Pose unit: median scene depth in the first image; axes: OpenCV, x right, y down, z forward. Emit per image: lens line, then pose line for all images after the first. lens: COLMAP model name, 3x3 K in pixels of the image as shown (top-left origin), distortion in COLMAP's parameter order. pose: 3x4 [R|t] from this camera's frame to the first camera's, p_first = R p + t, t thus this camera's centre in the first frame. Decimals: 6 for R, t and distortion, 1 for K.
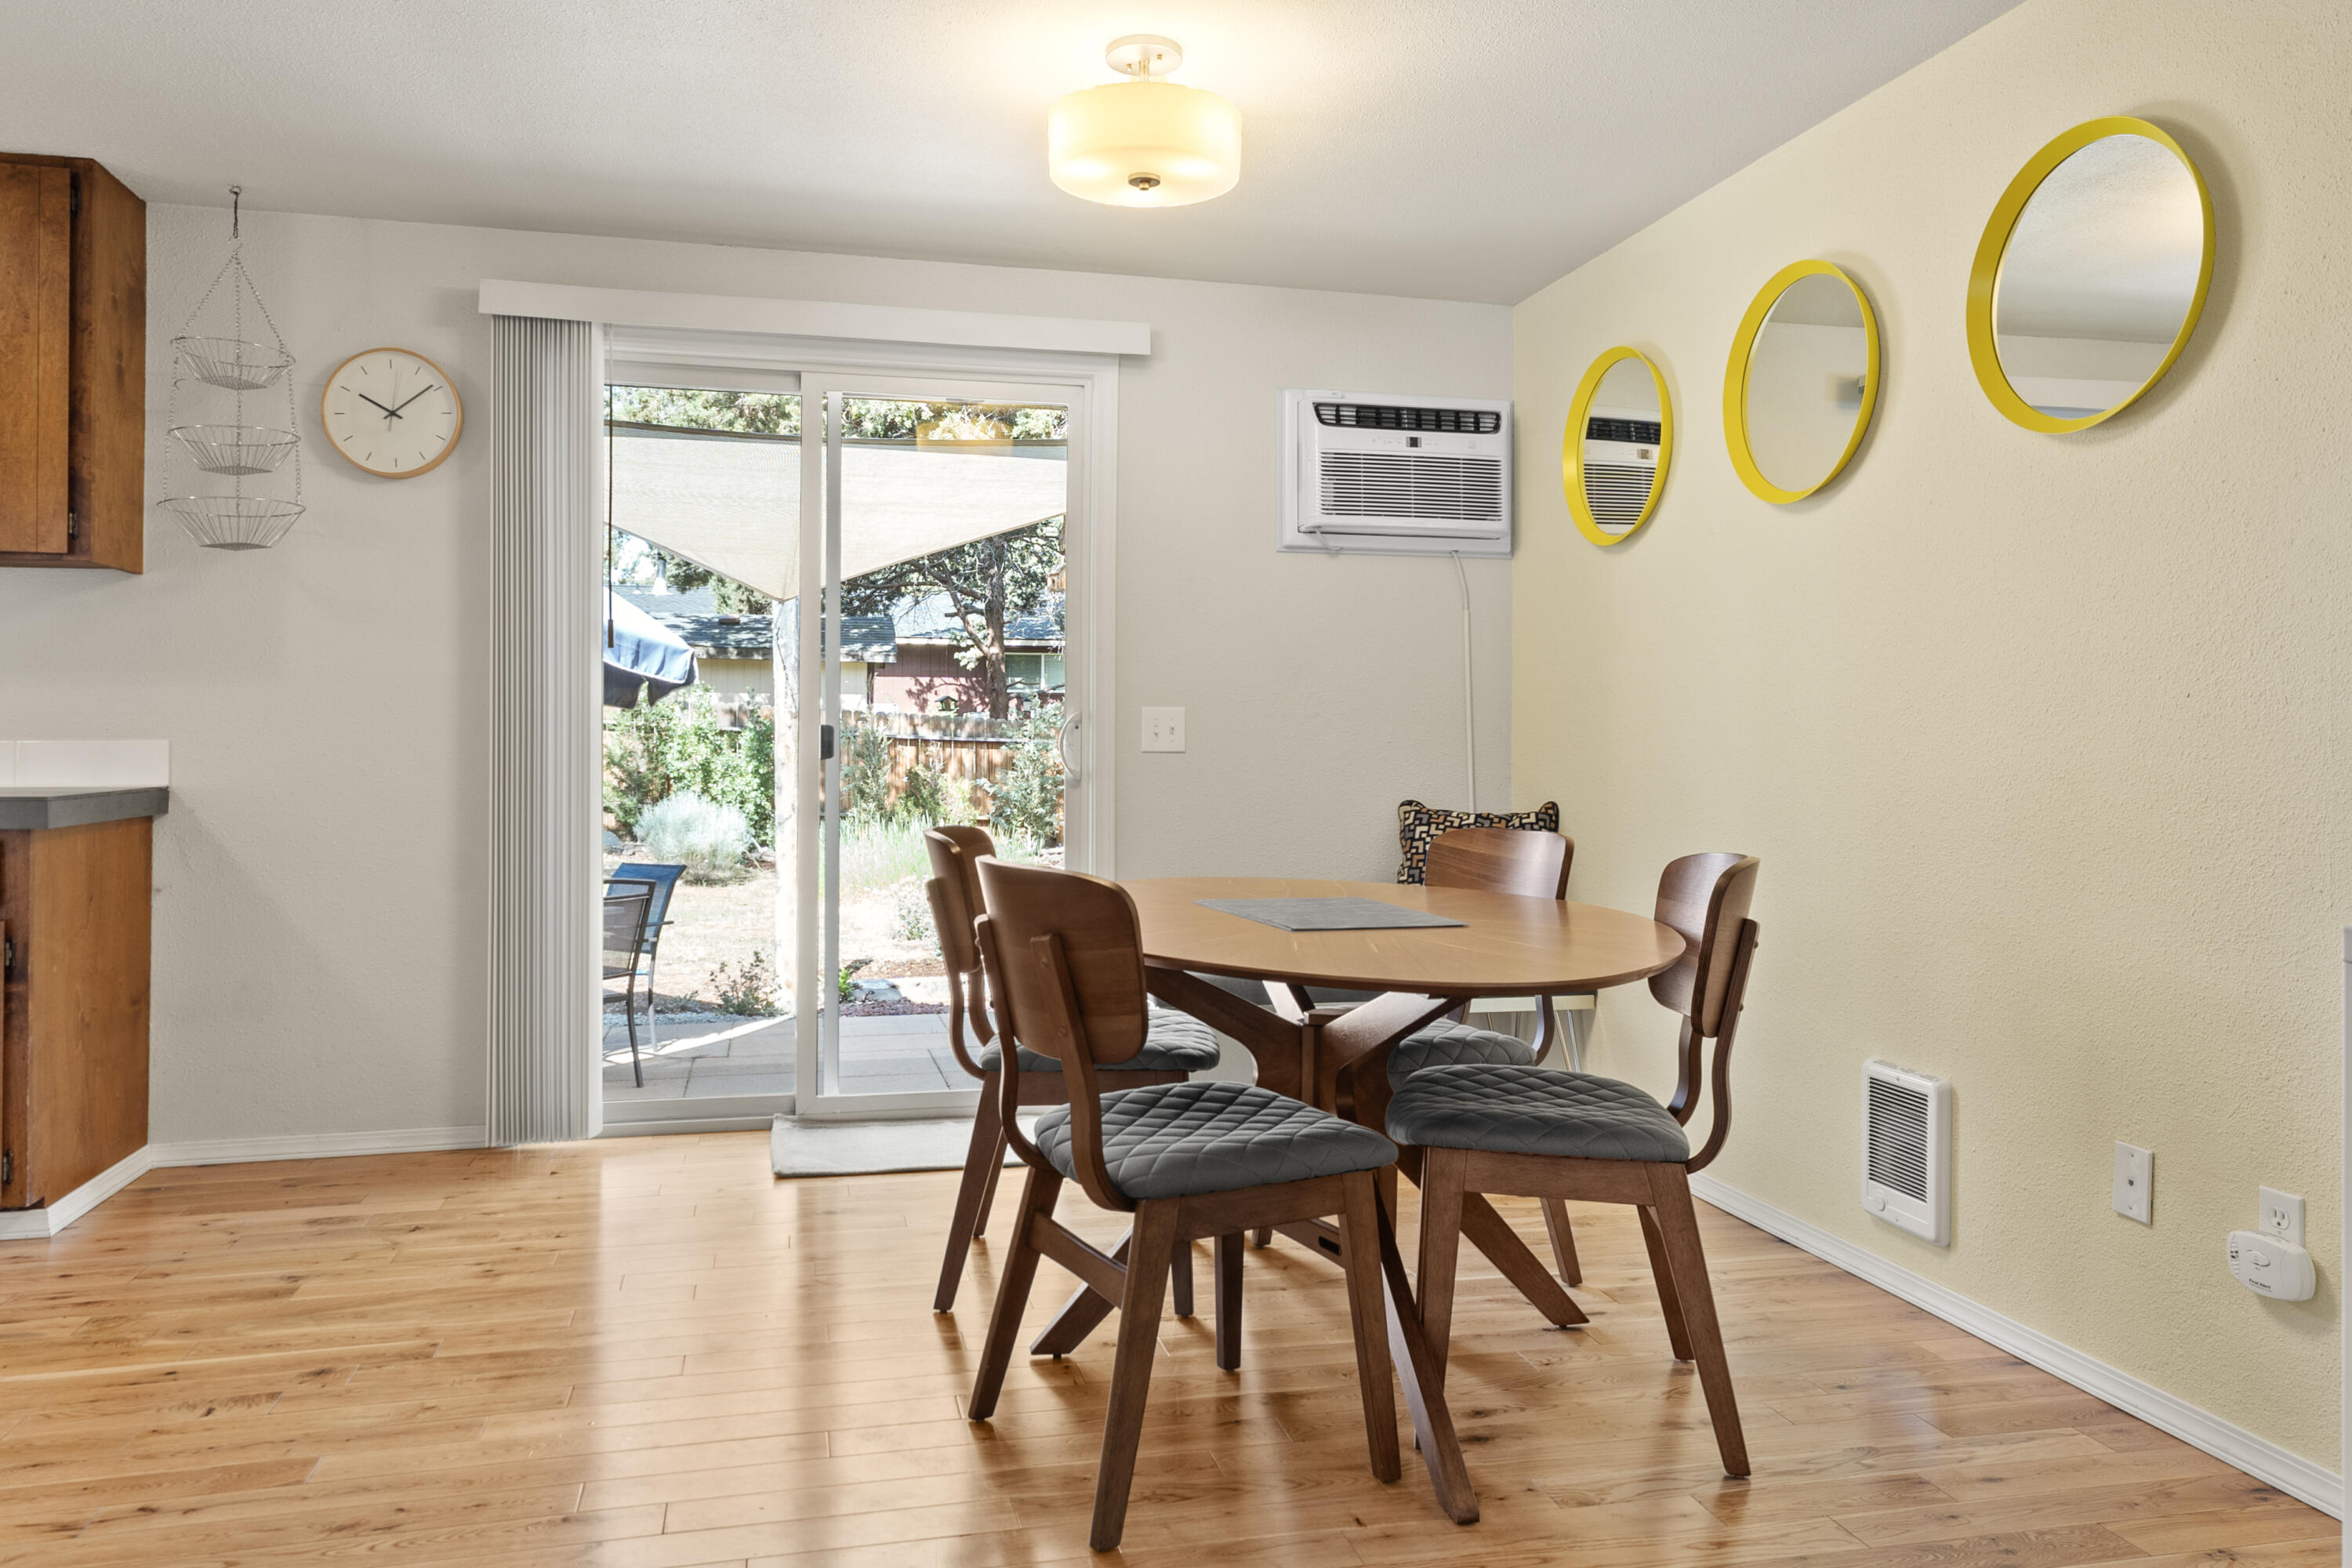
lens RADIAL K [[1606.0, 0, 1168.0], [0, 1606.0, 744.9], [0, 0, 1]] dist [0.002241, 0.005152]
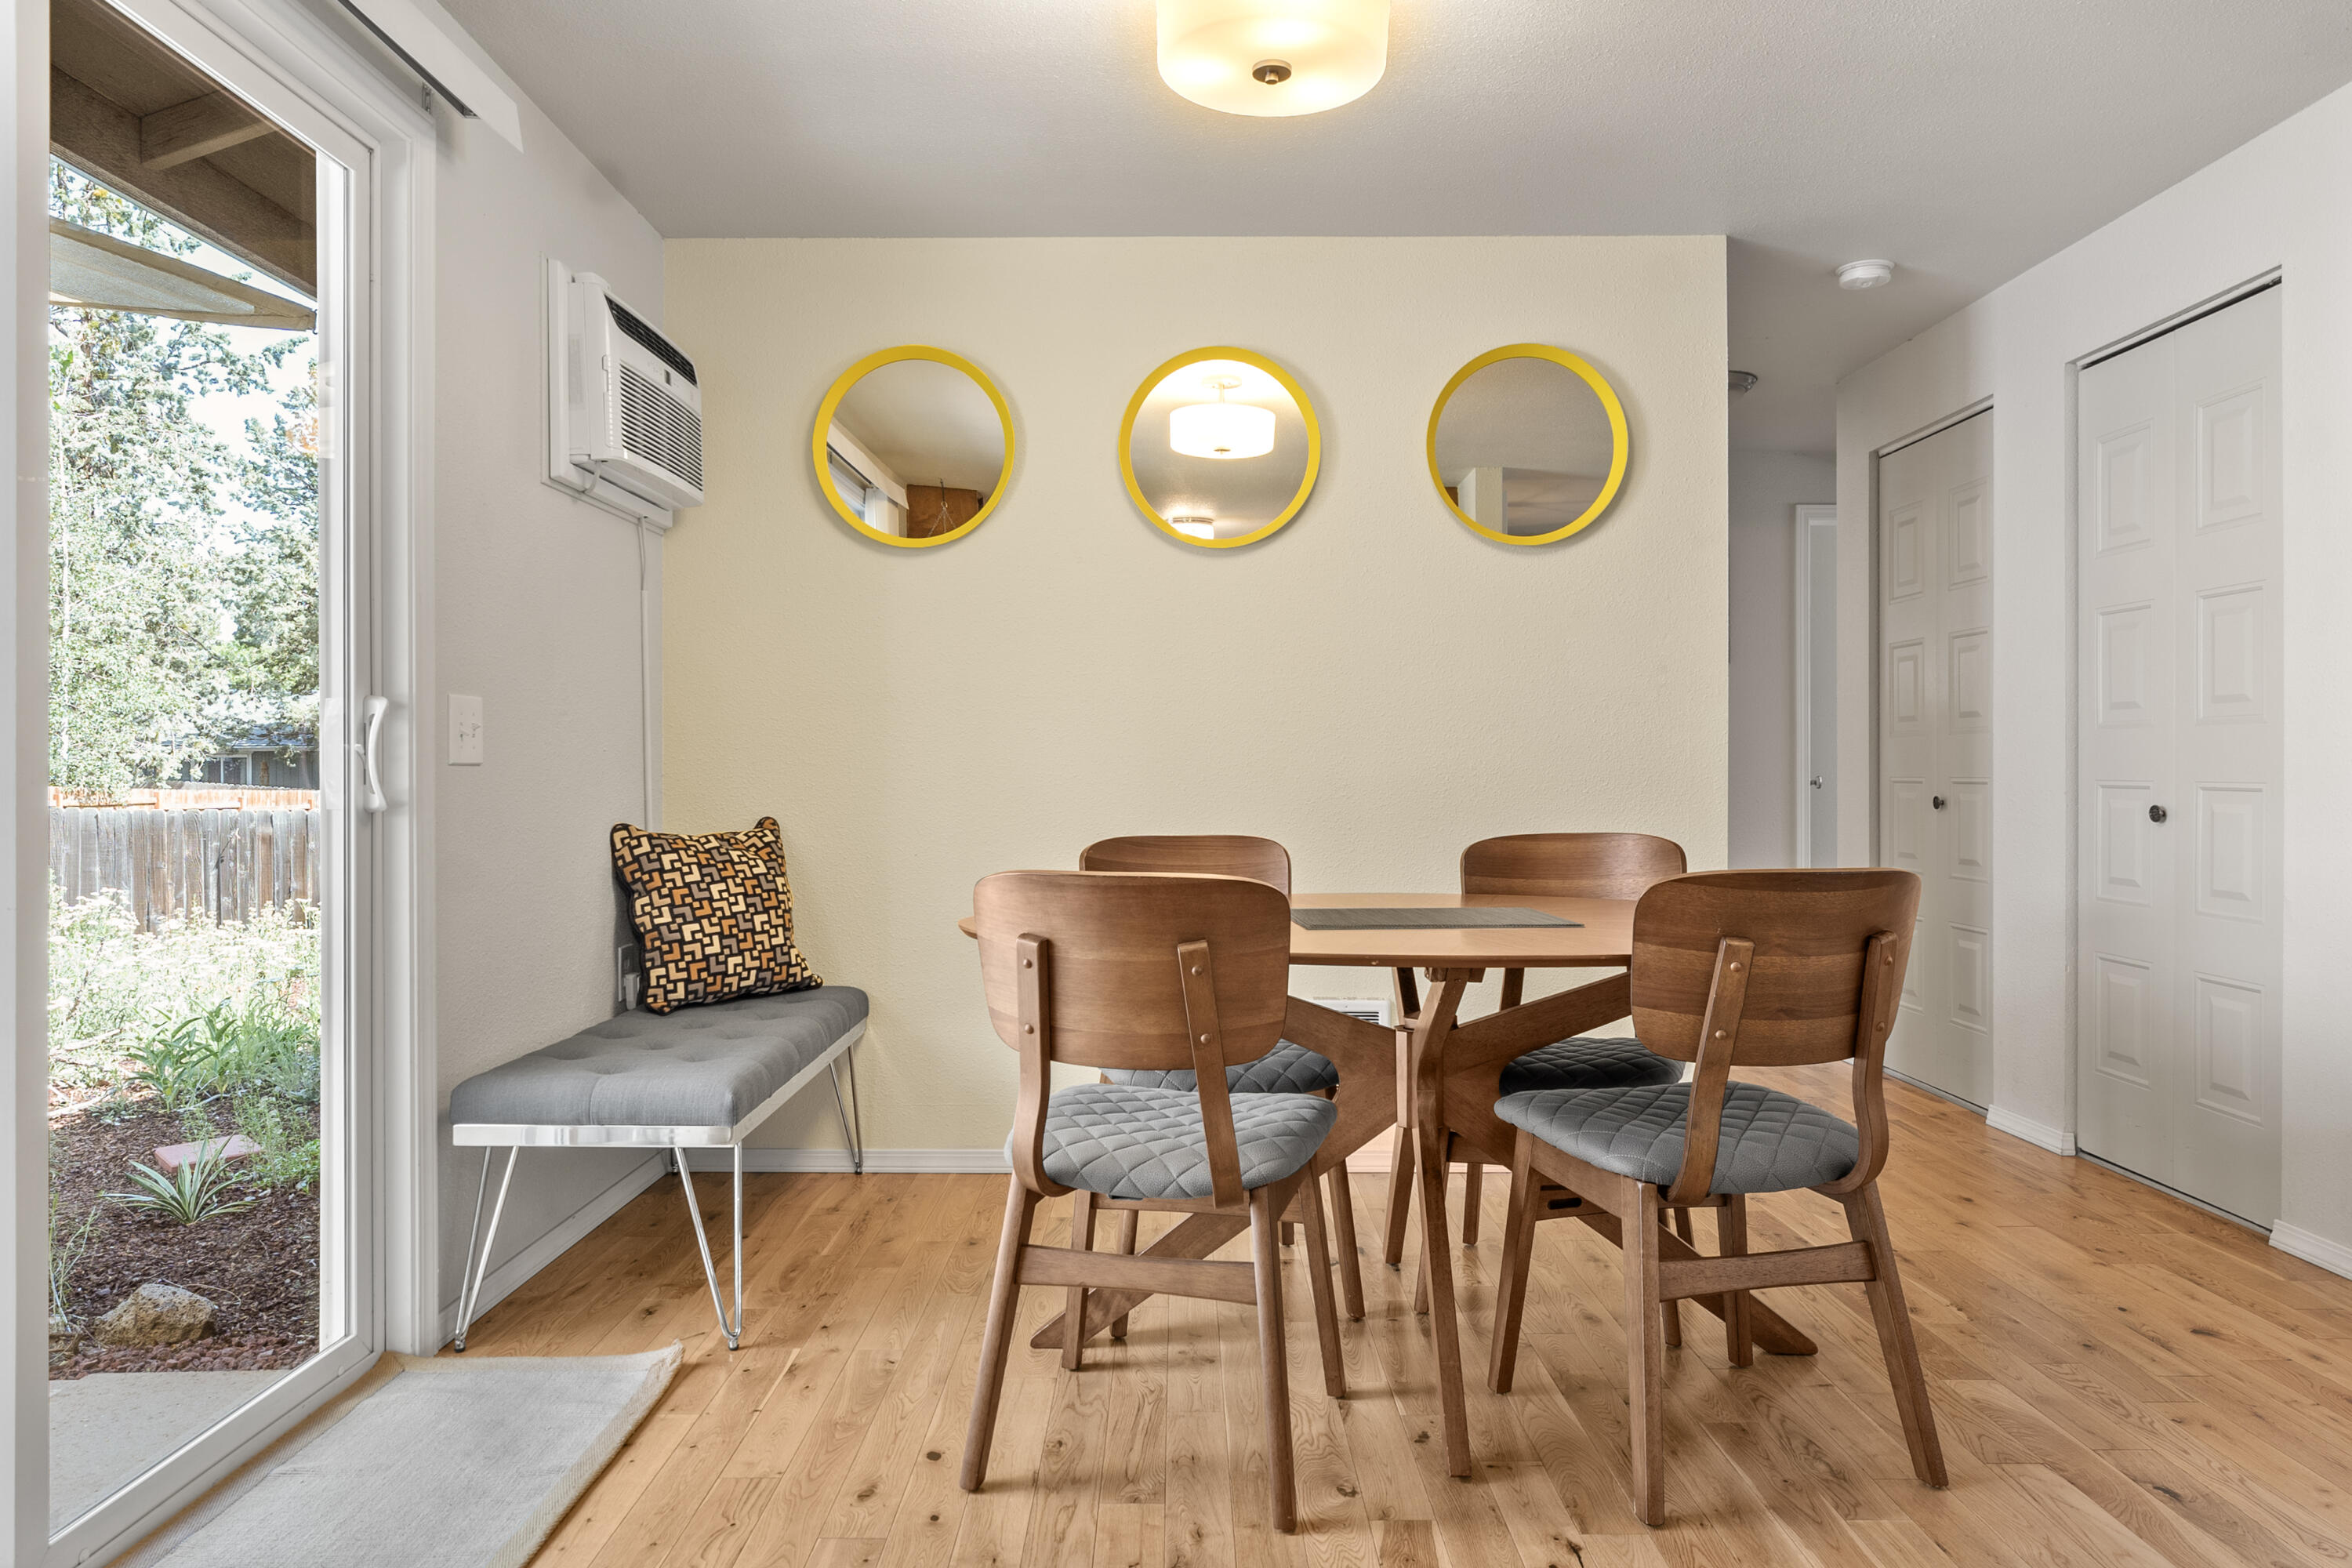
lens RADIAL K [[1498.1, 0, 1176.0], [0, 1498.1, 784.0], [0, 0, 1]] dist [0.002338, -0.000672]
pose [[0.230193, -0.024753, 0.972830, -0.528765], [0.003757, 0.999692, 0.024548, -0.002338], [-0.973138, -0.001996, 0.230215, 0.584068]]
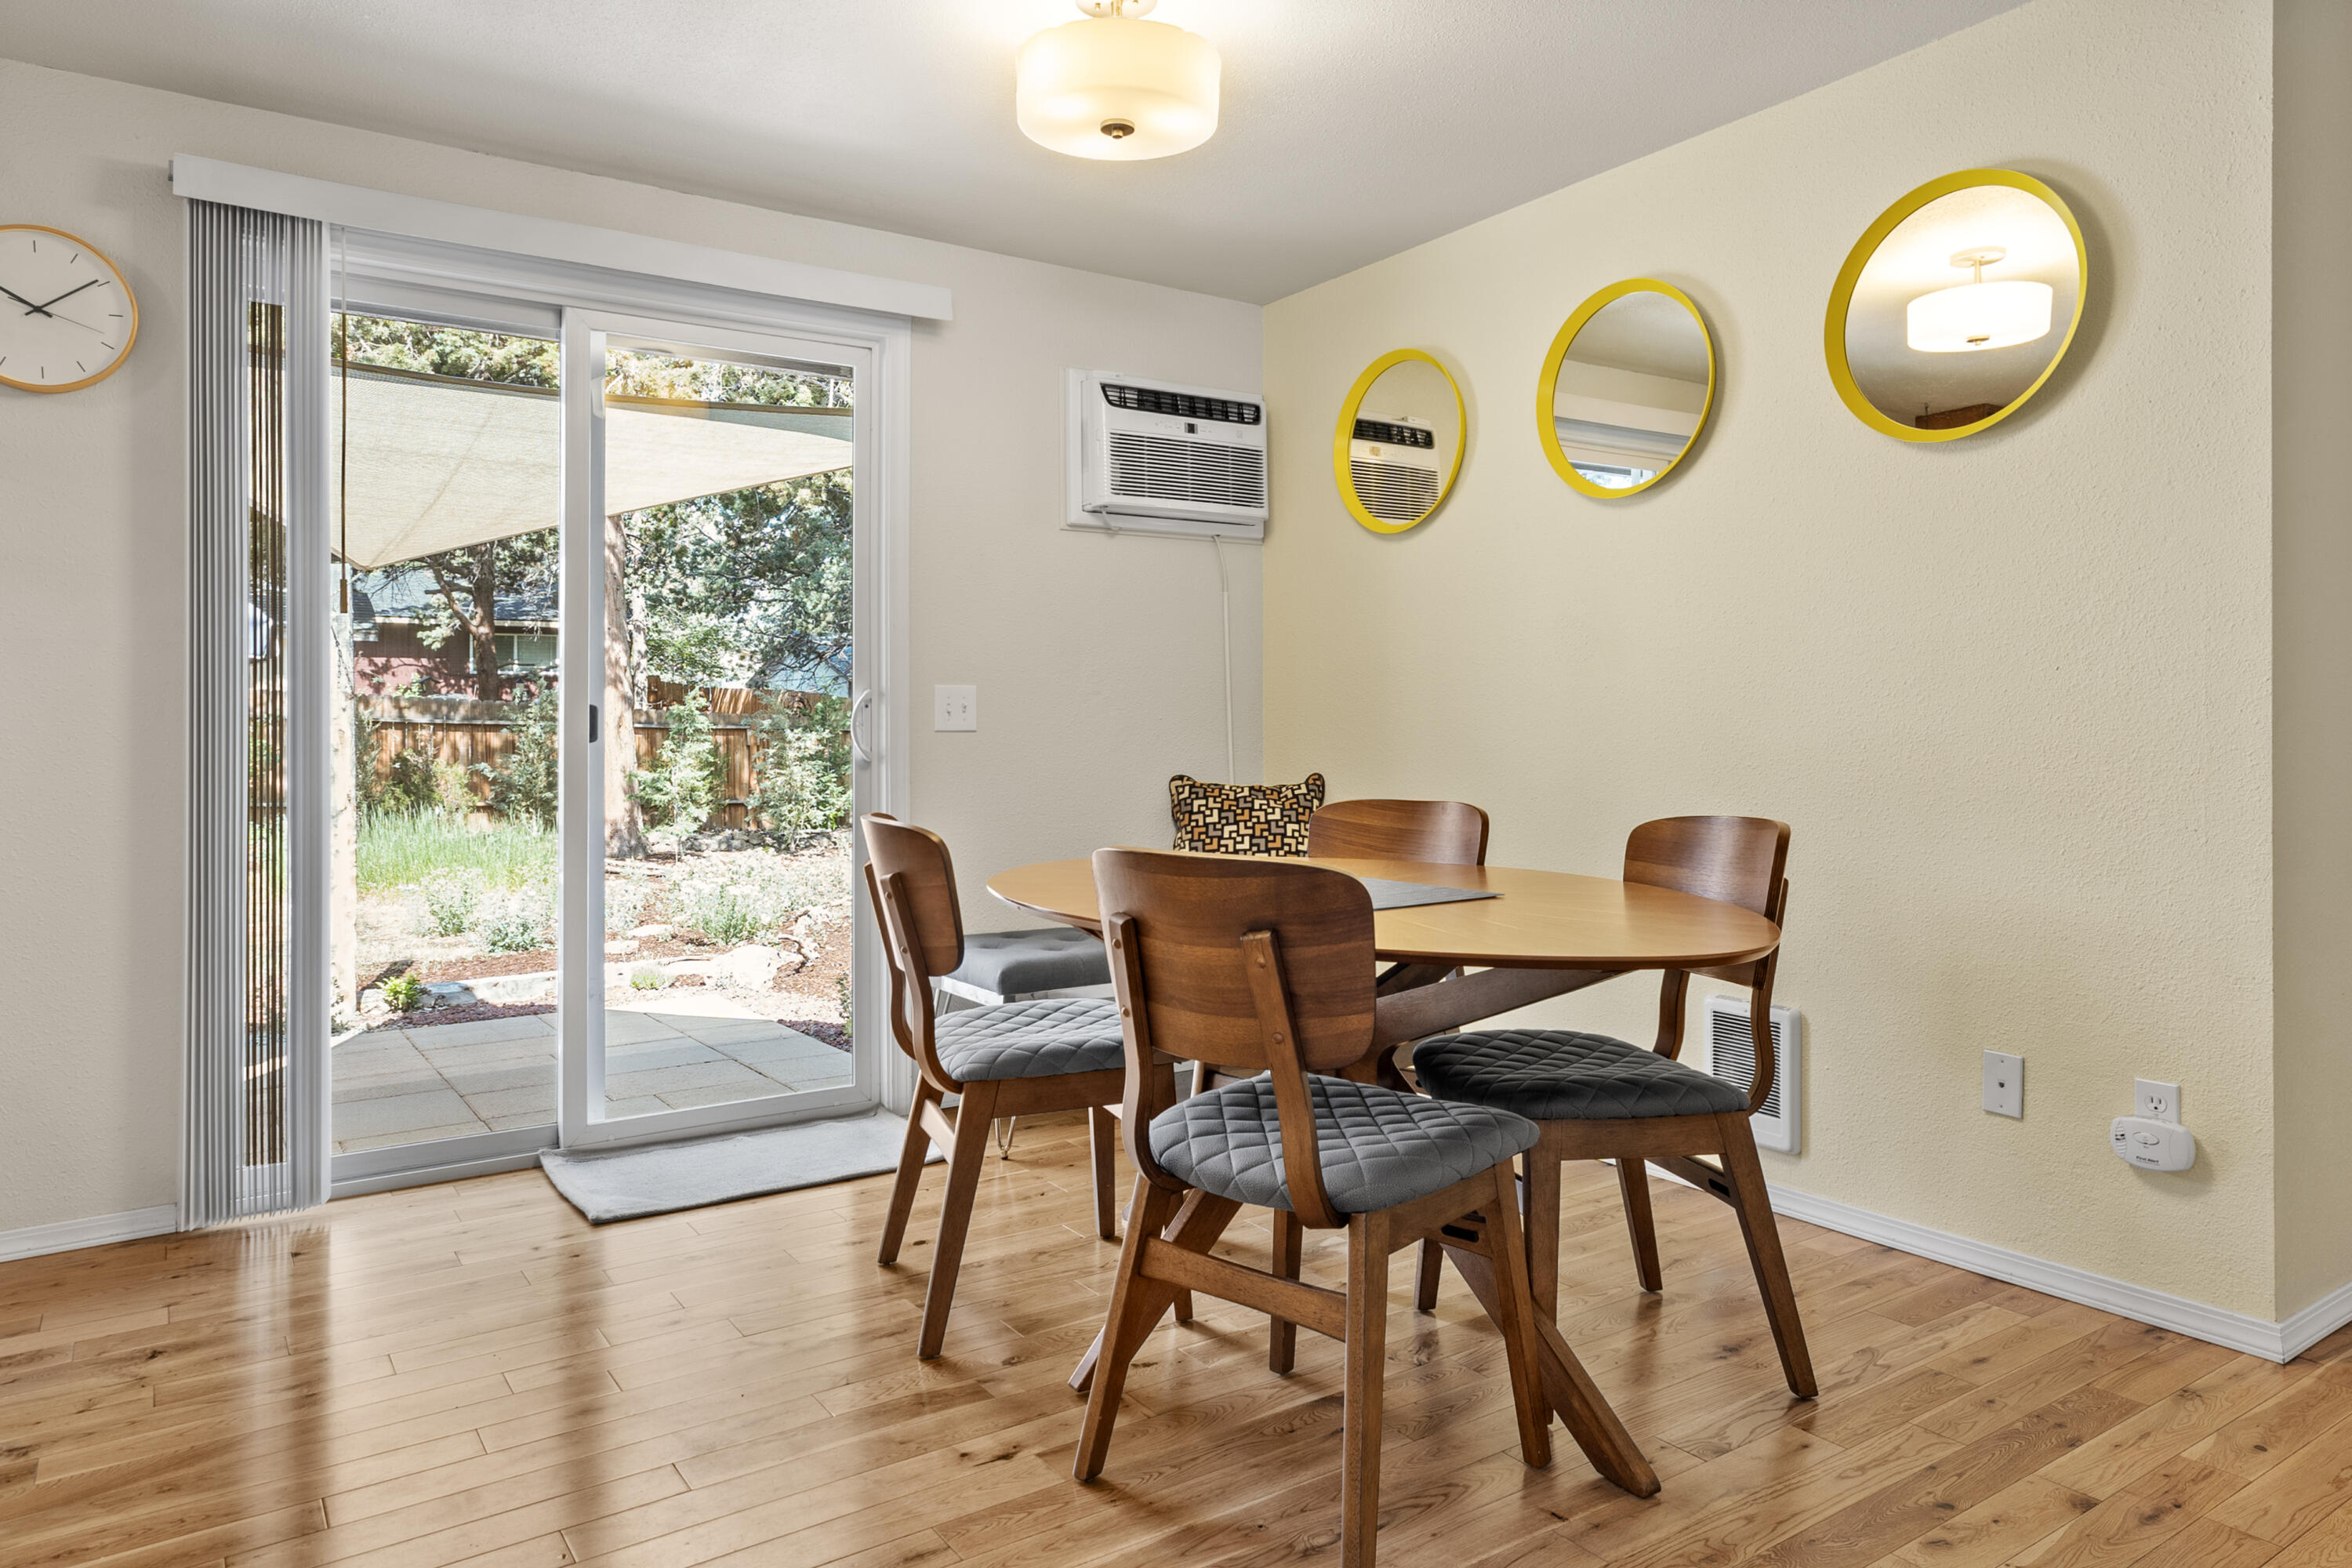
lens RADIAL K [[1479.5, 0, 1175.7], [0, 1479.5, 710.6], [0, 0, 1]] dist [-0.007170, 0.003027]
pose [[0.932856, -0.006993, 0.360183, -0.201628], [0.010173, 0.999924, -0.006934, -0.000257], [-0.360107, 0.010133, 0.932856, 0.118276]]
